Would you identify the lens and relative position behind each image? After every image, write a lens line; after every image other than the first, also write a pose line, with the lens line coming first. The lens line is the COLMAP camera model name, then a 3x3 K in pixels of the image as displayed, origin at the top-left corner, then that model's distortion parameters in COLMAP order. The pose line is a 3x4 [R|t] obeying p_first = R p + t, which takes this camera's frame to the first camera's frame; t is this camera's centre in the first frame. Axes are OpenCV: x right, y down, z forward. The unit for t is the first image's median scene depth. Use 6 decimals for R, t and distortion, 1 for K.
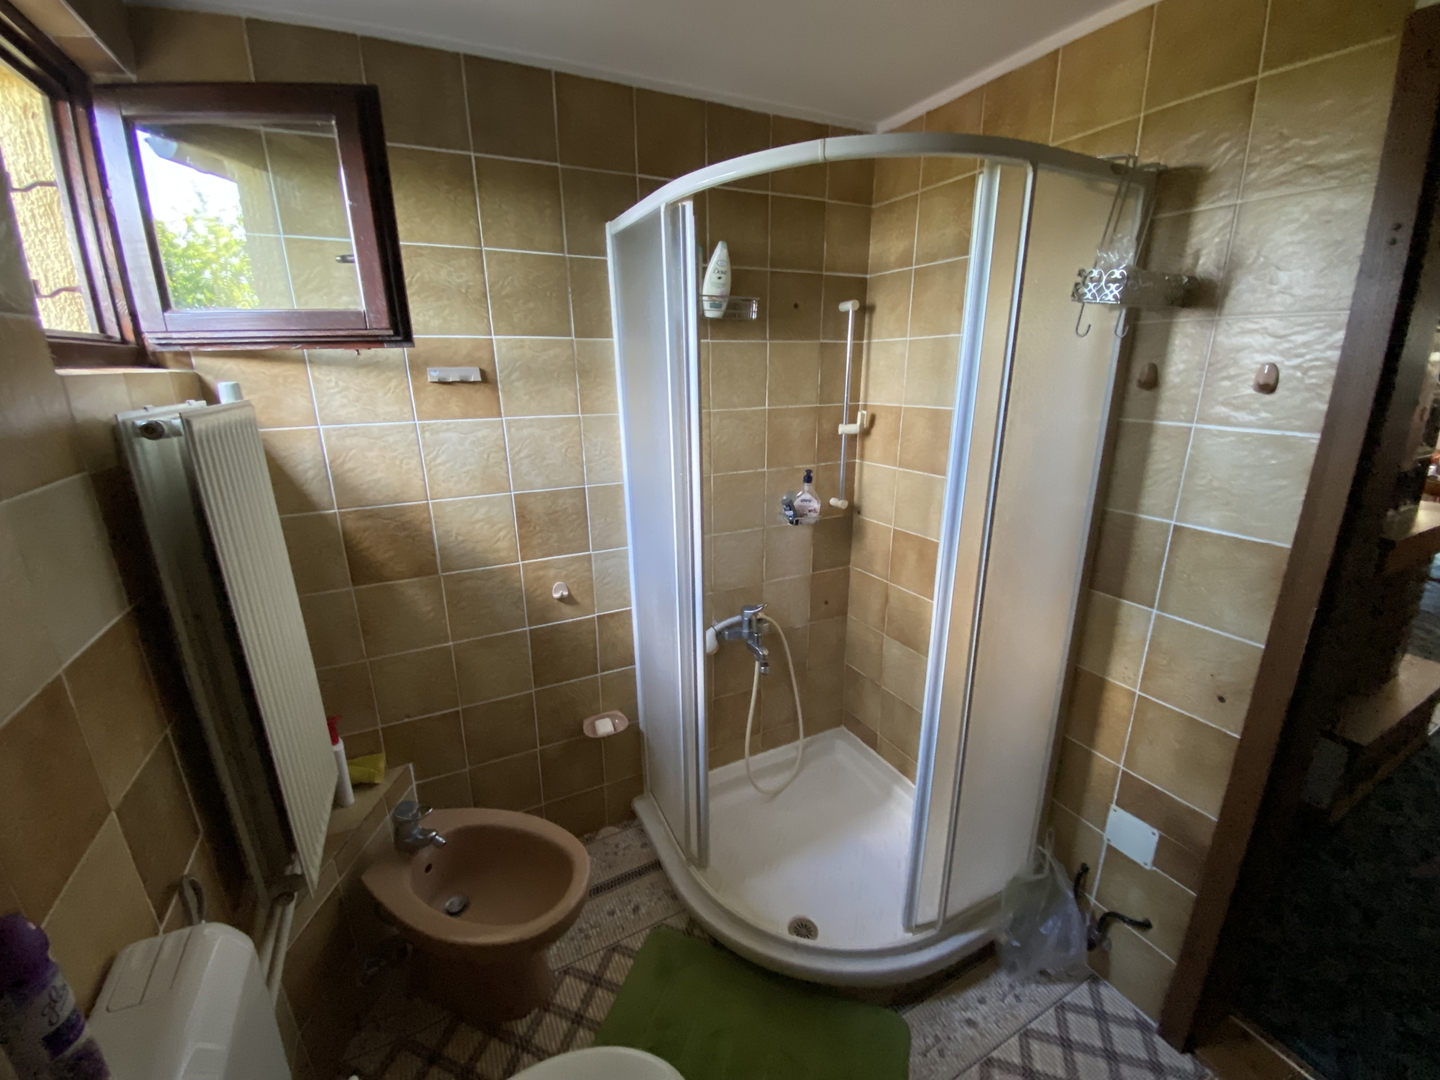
lens RADIAL K [[589.0, 0, 720.1], [0, 589.0, 532.1], [0, 0, 1]] dist [0.017153, -0.017975]
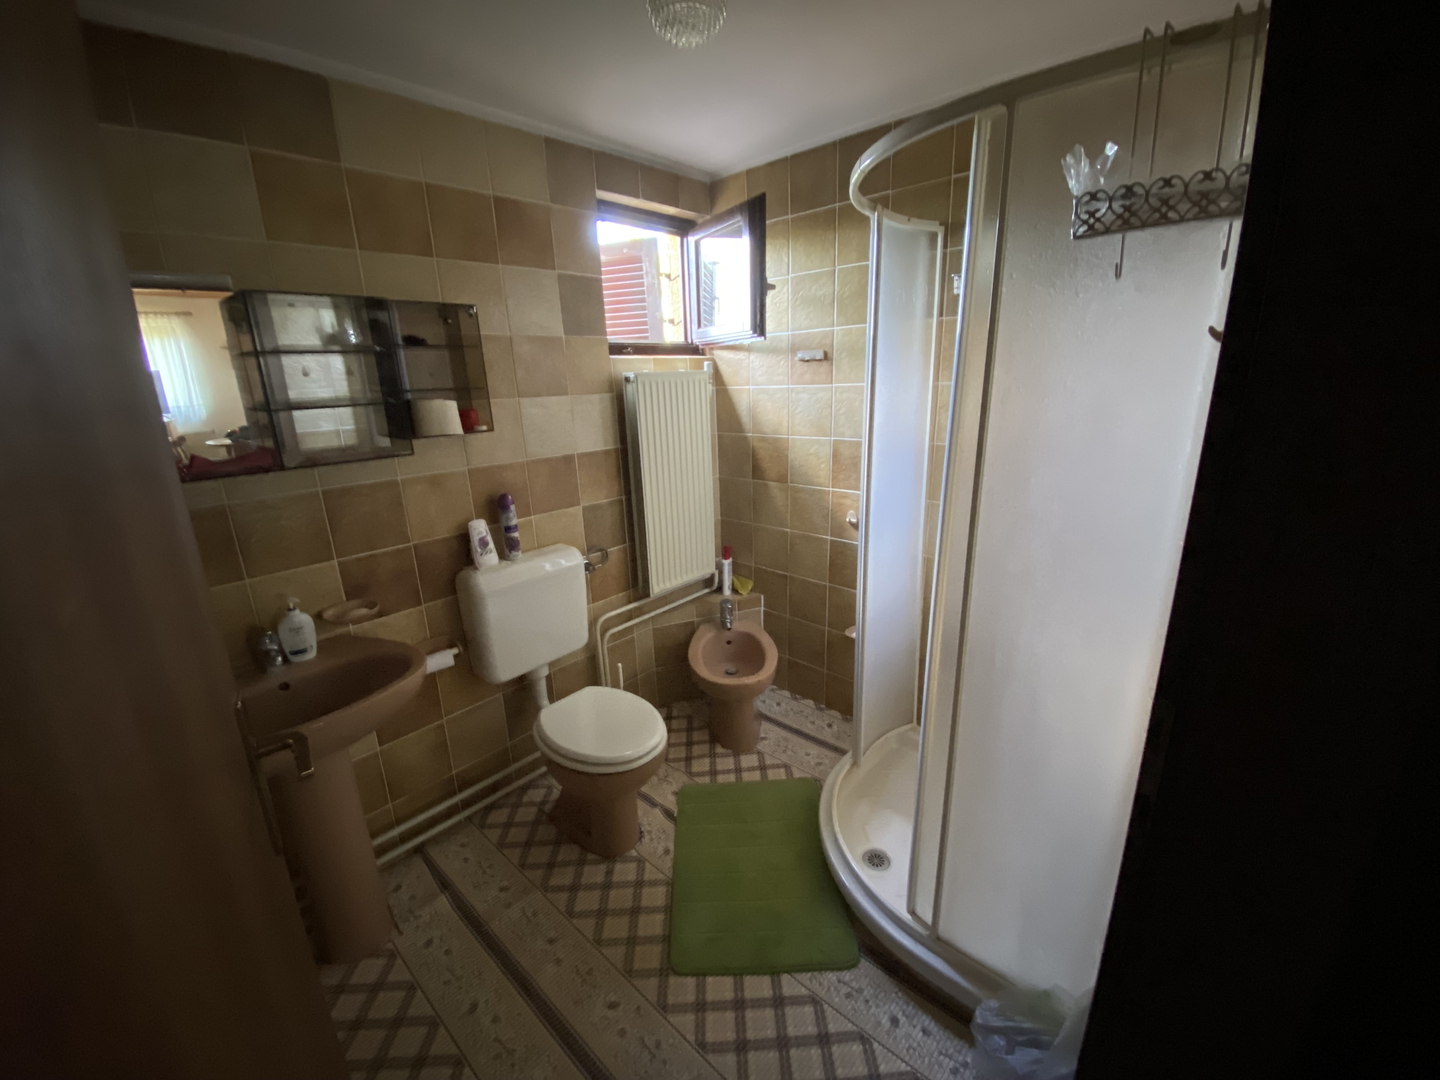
lens RADIAL K [[593.6, 0, 720.0], [0, 593.6, 540.0], [0, 0, 1]] dist [0.038083, -0.028466]
pose [[0.351829, 0.243573, -0.903819, 0.971873], [-0.228957, 0.958616, 0.169214, -0.012767], [0.907631, 0.147402, 0.393037, 0.237266]]
